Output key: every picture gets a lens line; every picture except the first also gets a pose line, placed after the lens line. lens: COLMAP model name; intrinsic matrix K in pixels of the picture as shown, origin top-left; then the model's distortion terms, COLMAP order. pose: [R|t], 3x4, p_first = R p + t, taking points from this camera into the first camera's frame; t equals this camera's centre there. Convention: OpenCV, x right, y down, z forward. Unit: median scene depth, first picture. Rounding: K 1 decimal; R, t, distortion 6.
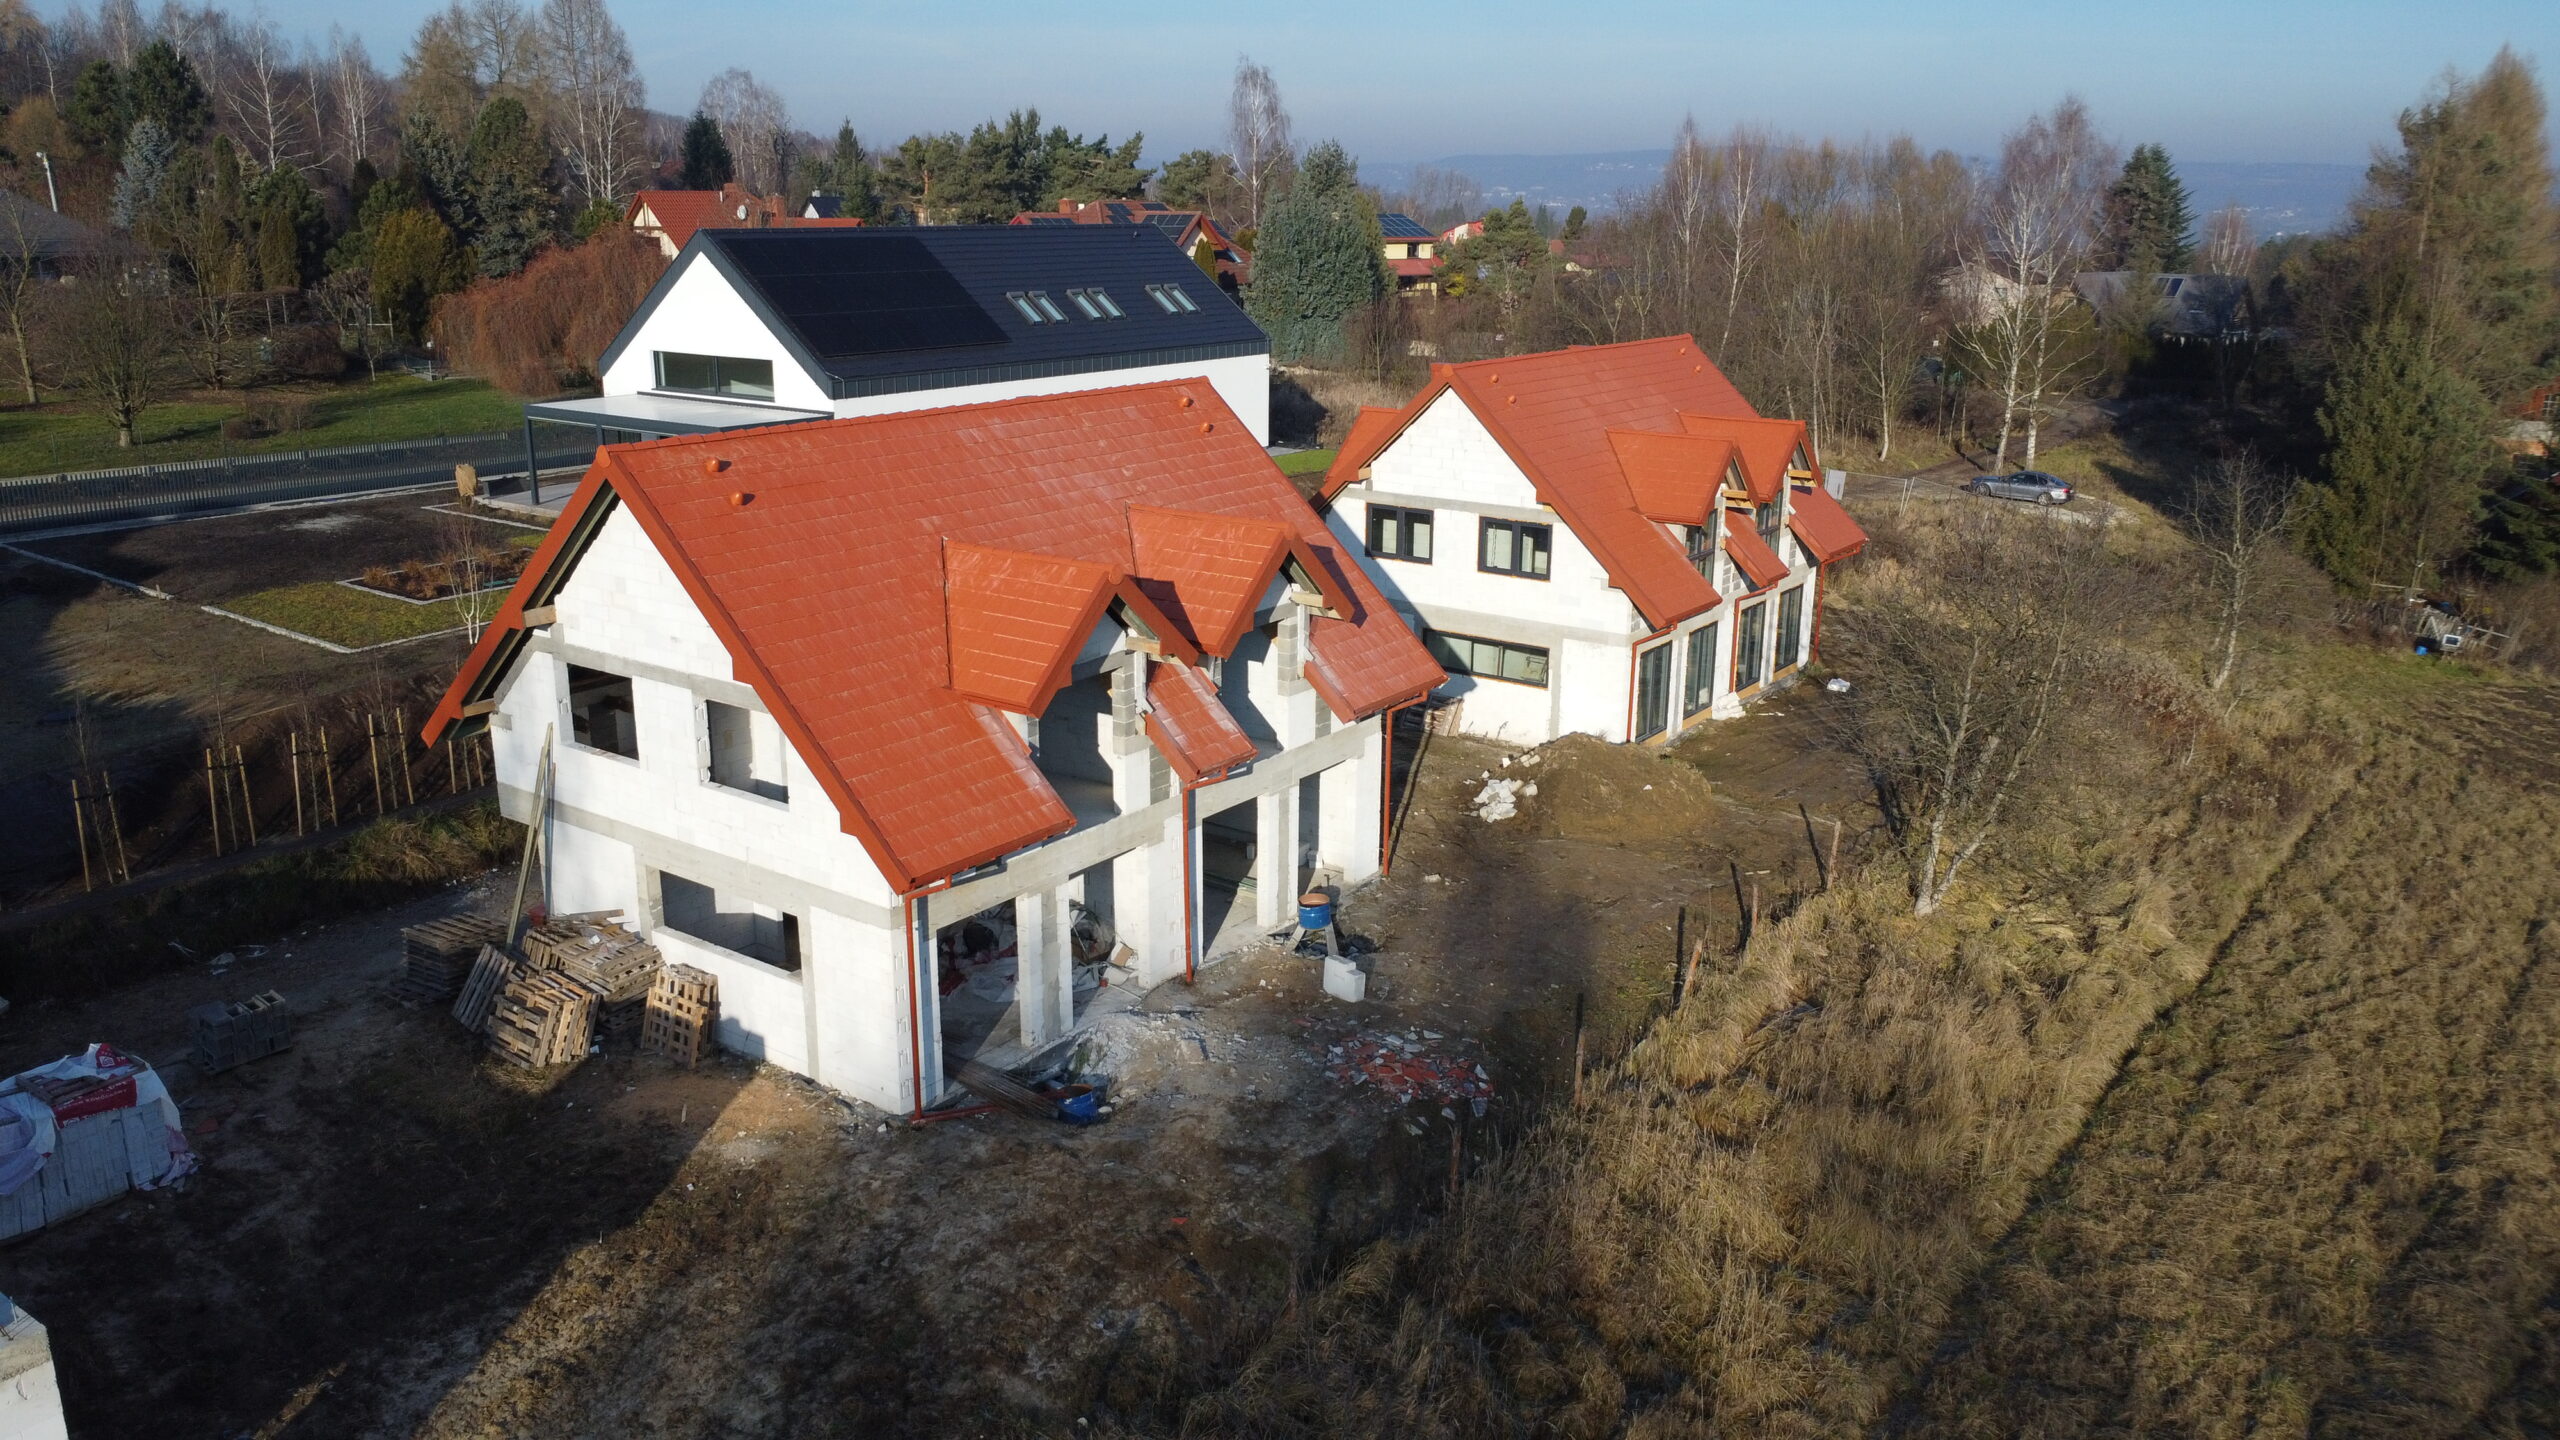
lens RADIAL K [[1823.4, 0, 1280.0], [0, 1823.4, 720.0], [0, 0, 1]] dist [-0.025709, -0.011096]
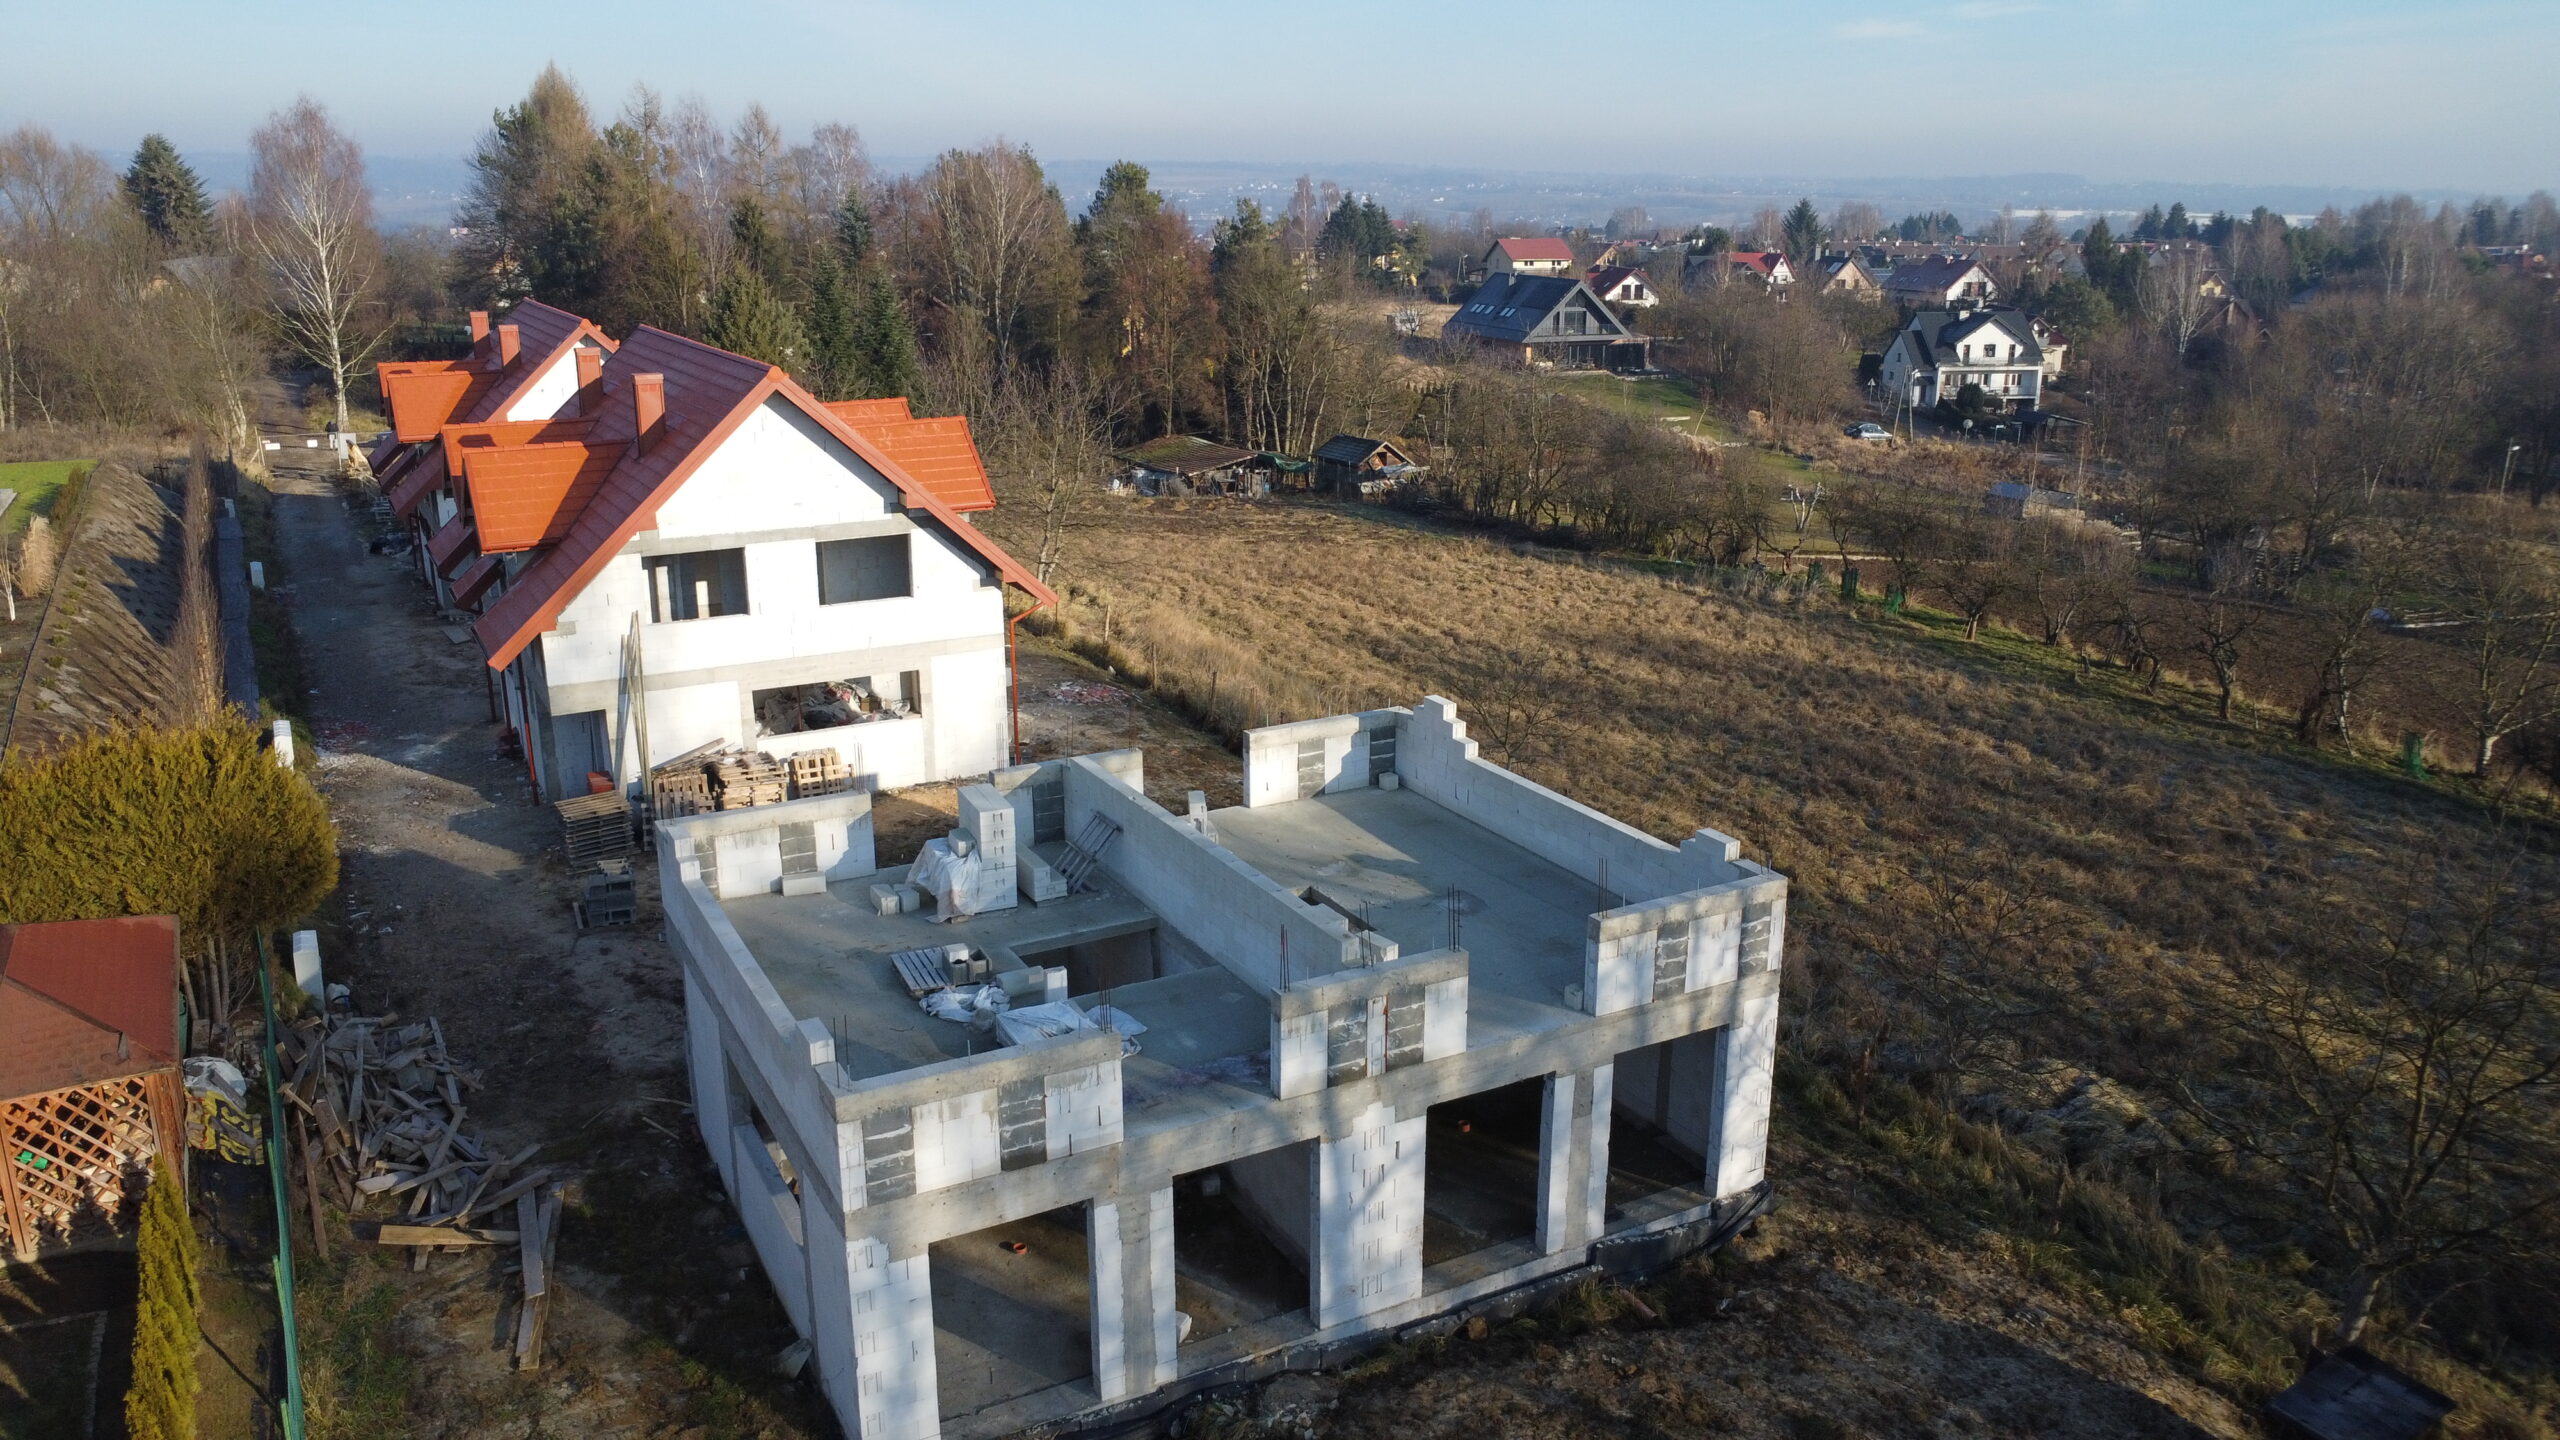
lens RADIAL K [[1823.4, 0, 1280.0], [0, 1823.4, 720.0], [0, 0, 1]] dist [-0.025709, -0.011096]
pose [[0.428683, -0.258067, 0.865813, -1.119814], [0.251966, 0.954462, 0.159736, -0.012794], [-0.867608, 0.149679, 0.474186, 0.033109]]
